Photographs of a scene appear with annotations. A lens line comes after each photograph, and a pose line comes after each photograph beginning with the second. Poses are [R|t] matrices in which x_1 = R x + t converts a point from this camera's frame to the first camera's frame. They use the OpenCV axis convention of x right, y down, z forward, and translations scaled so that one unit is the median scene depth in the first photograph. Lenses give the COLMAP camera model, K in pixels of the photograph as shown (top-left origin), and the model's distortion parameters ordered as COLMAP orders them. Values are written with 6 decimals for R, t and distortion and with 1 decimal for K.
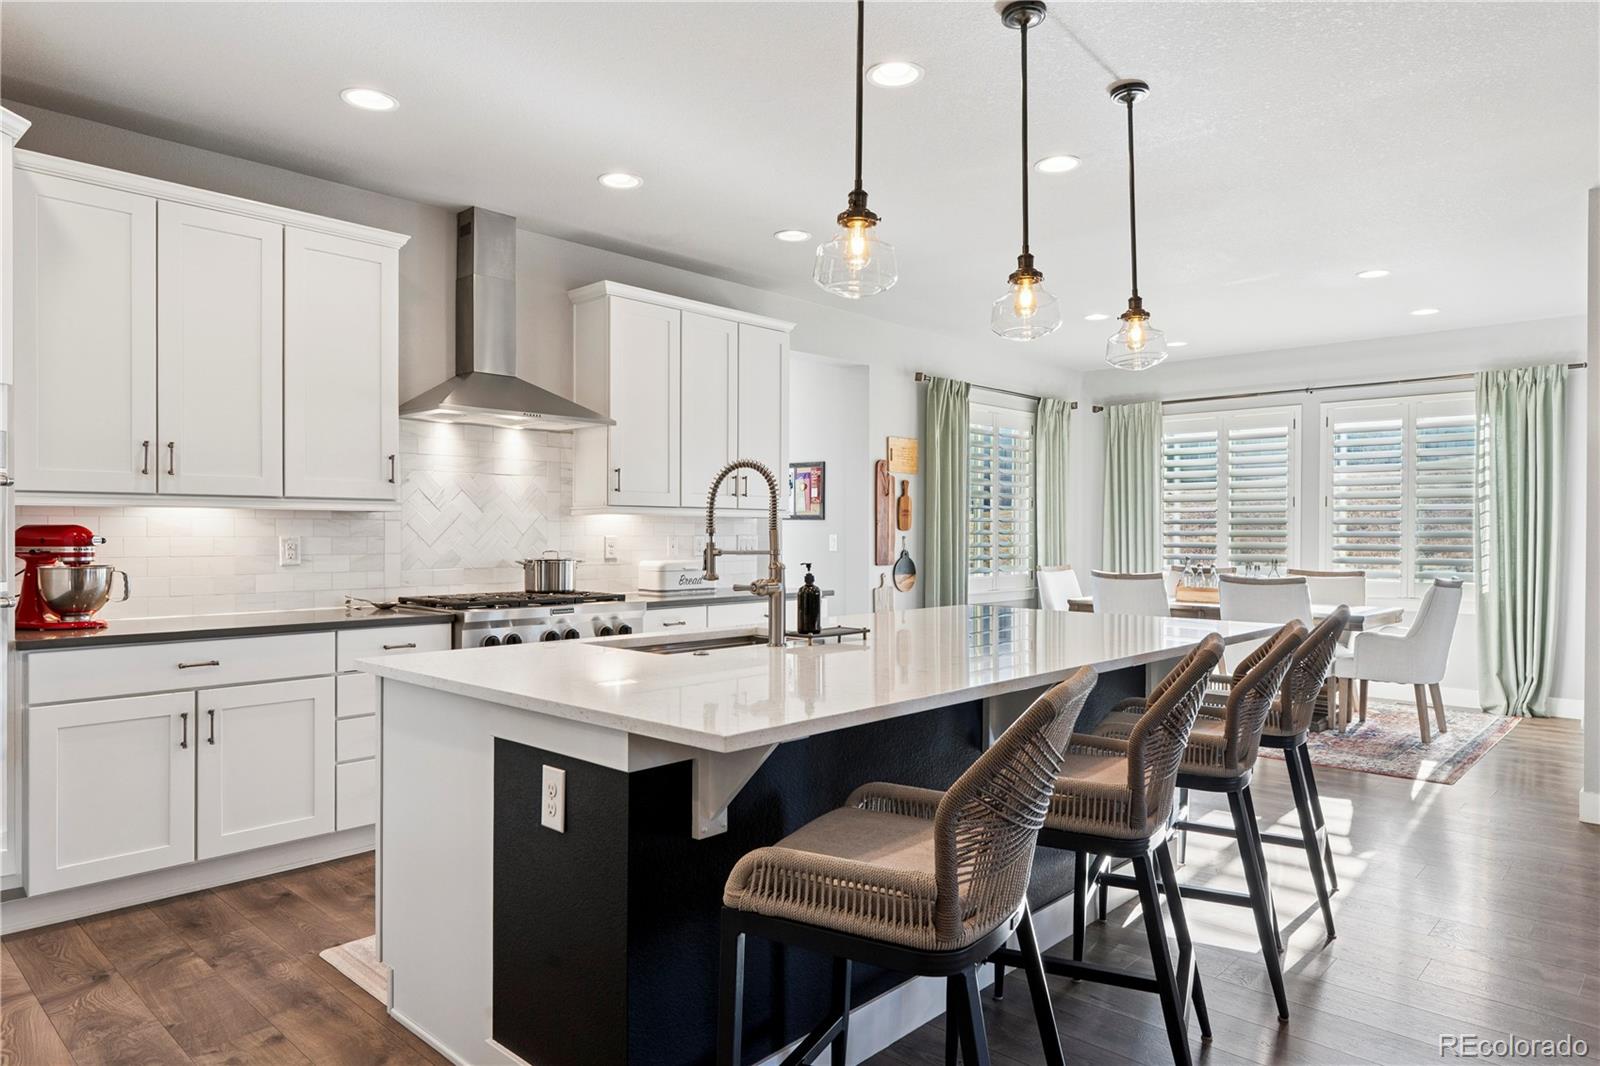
lens RADIAL K [[1011.1, 0, 839.8], [0, 1011.1, 544.4], [0, 0, 1]] dist [-0.012753, 0.004014]
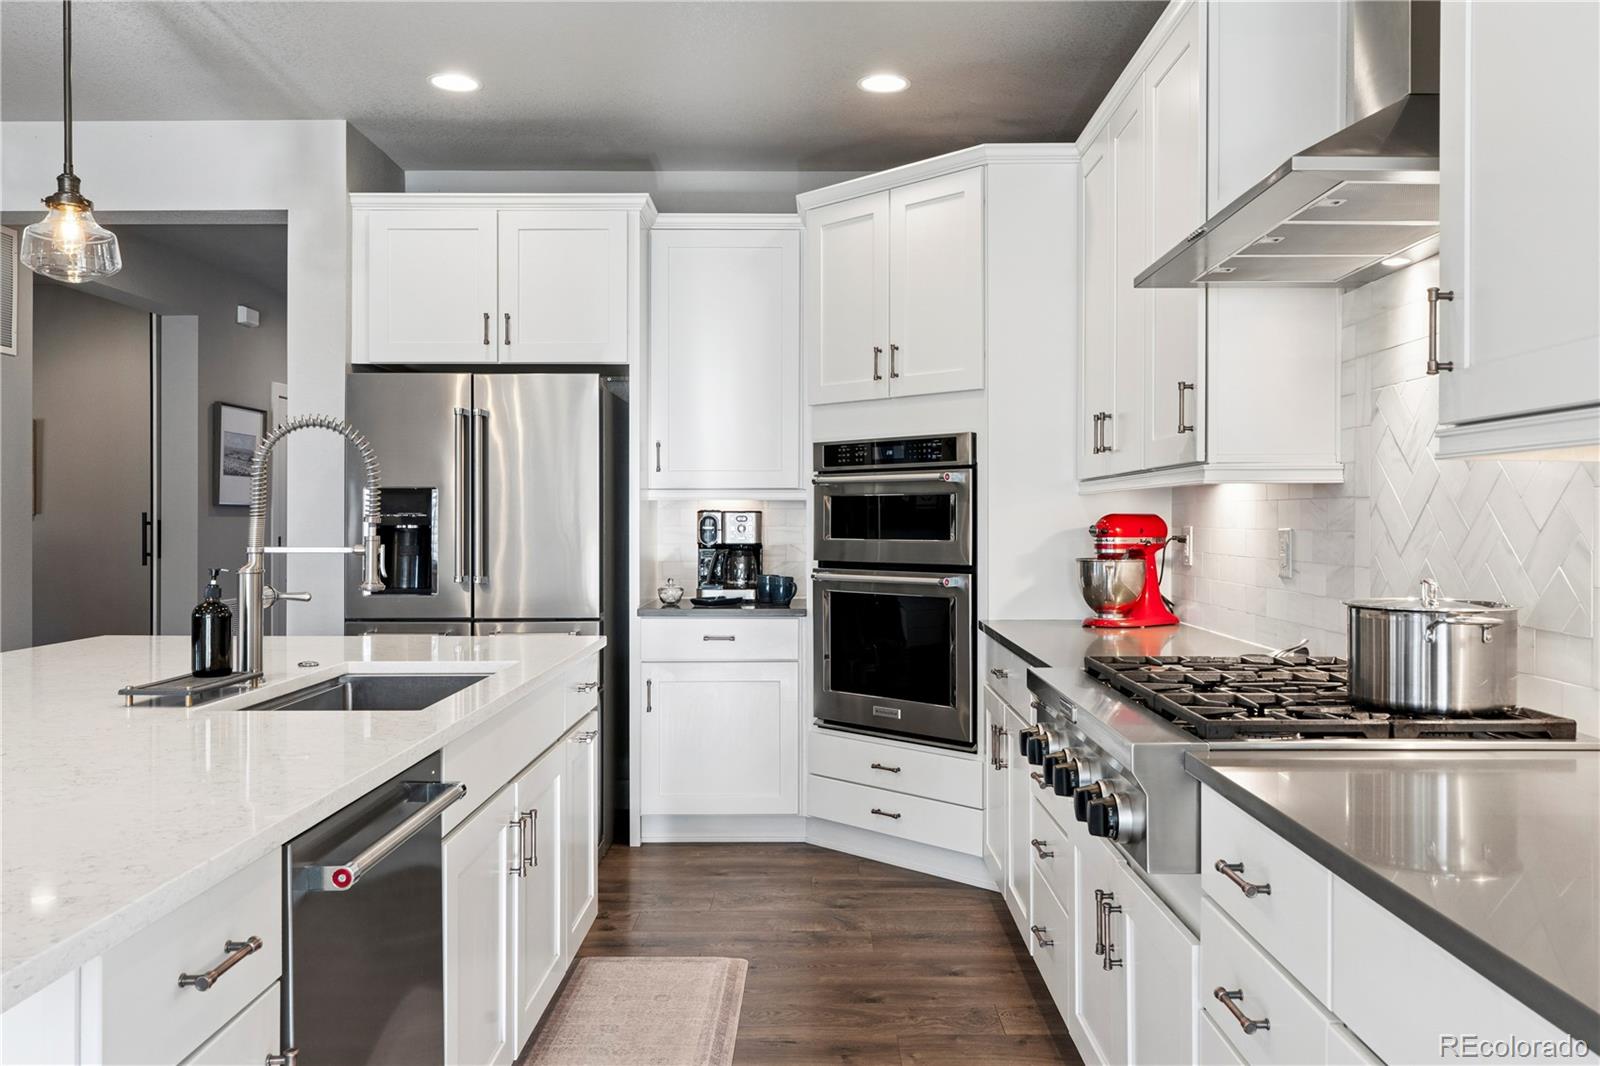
lens RADIAL K [[1224.4, 0, 814.5], [0, 1224.4, 515.6], [0, 0, 1]] dist [-0.009734, 0.009310]
pose [[-0.754273, -0.002695, -0.656555, 0.122301], [-0.008969, 0.999941, 0.006199, -0.015367], [0.656500, 0.010564, -0.754252, 1.170743]]
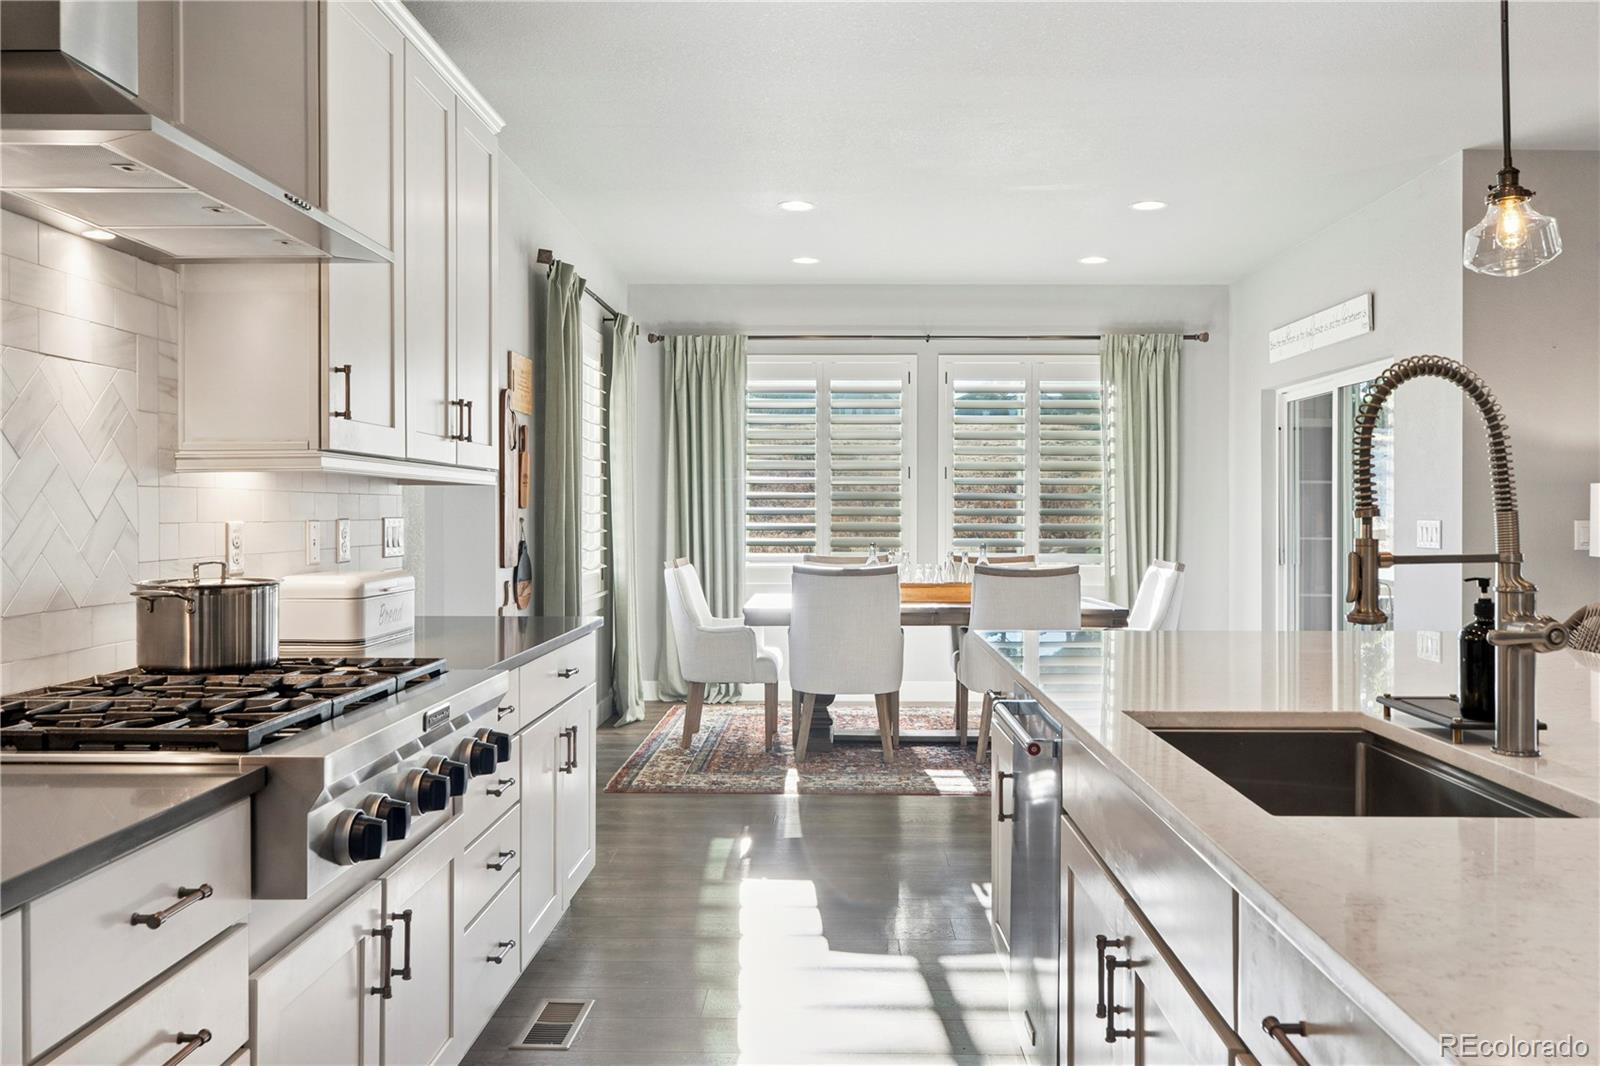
lens RADIAL K [[1224.4, 0, 856.9], [0, 1224.4, 523.9], [0, 0, 1]] dist [-0.009734, 0.009310]
pose [[0.738541, -0.009654, 0.674139, -0.421186], [0.009409, 0.999948, 0.004012, -0.007957], [-0.674143, 0.003380, 0.738593, 0.486891]]
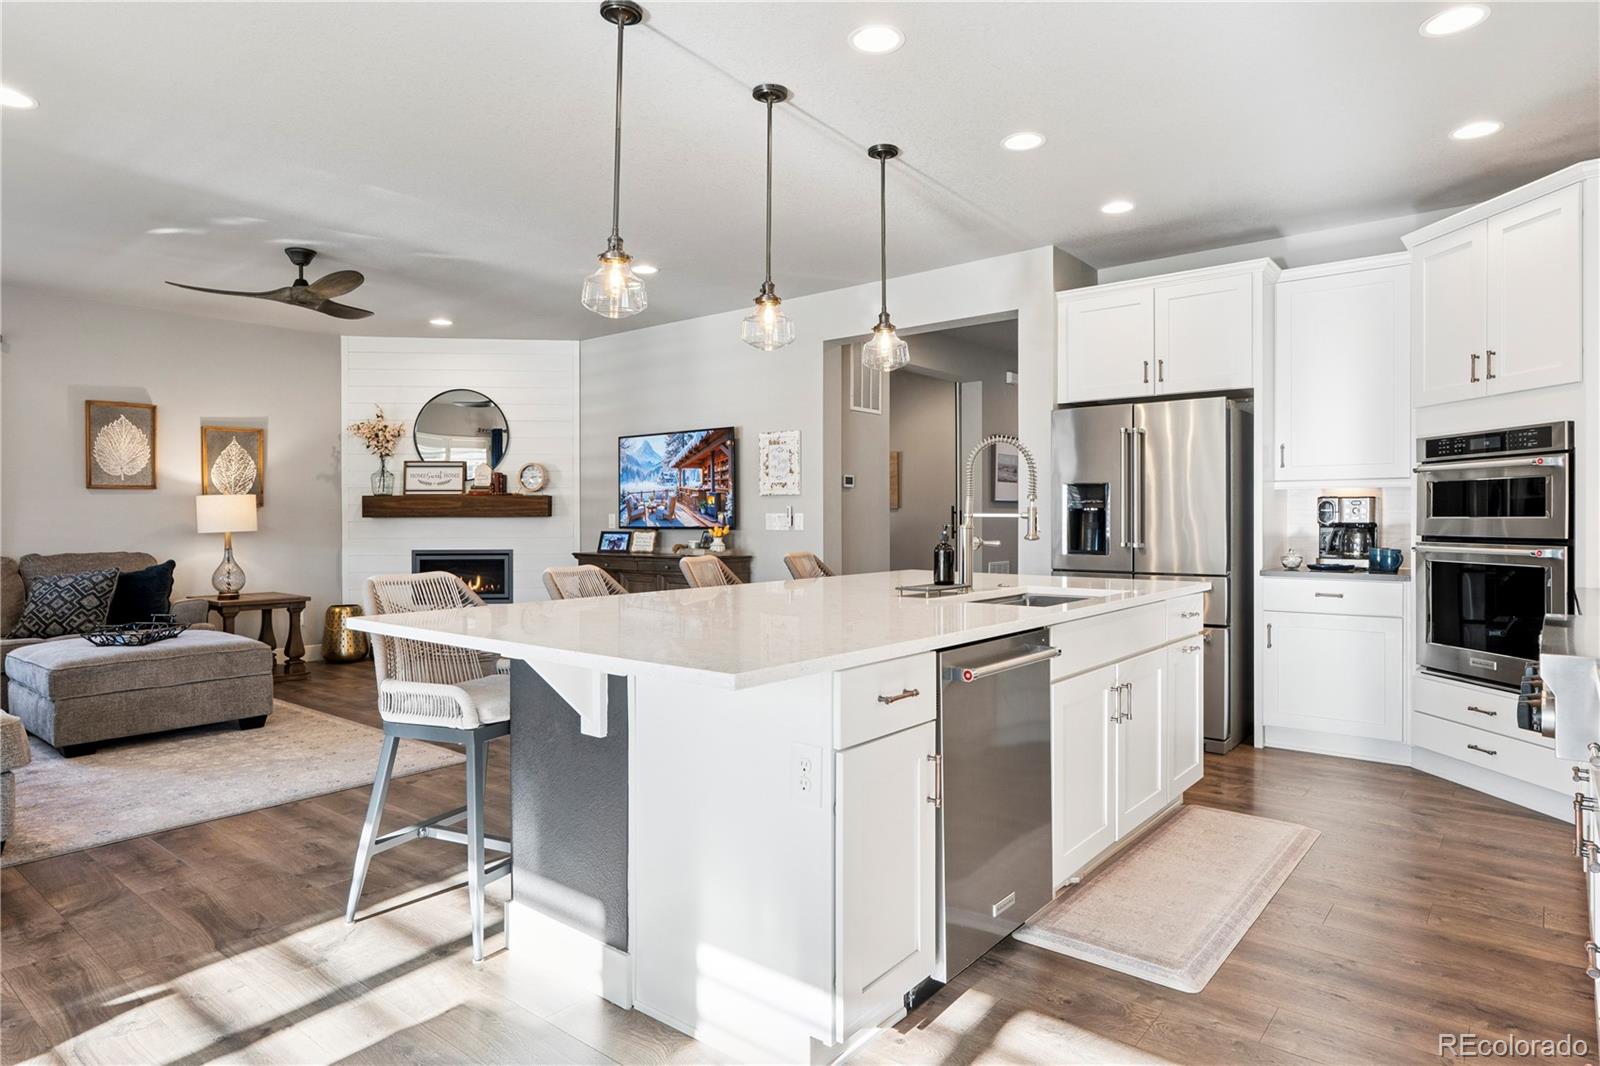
lens RADIAL K [[899.7, 0, 807.6], [0, 899.7, 523.3], [0, 0, 1]] dist [-0.002211, -0.000370]
pose [[-0.999523, 0.000129, -0.030878, 0.099909], [-0.000485, 0.999802, 0.019878, -0.002540], [0.030875, 0.019884, -0.999325, 1.285128]]
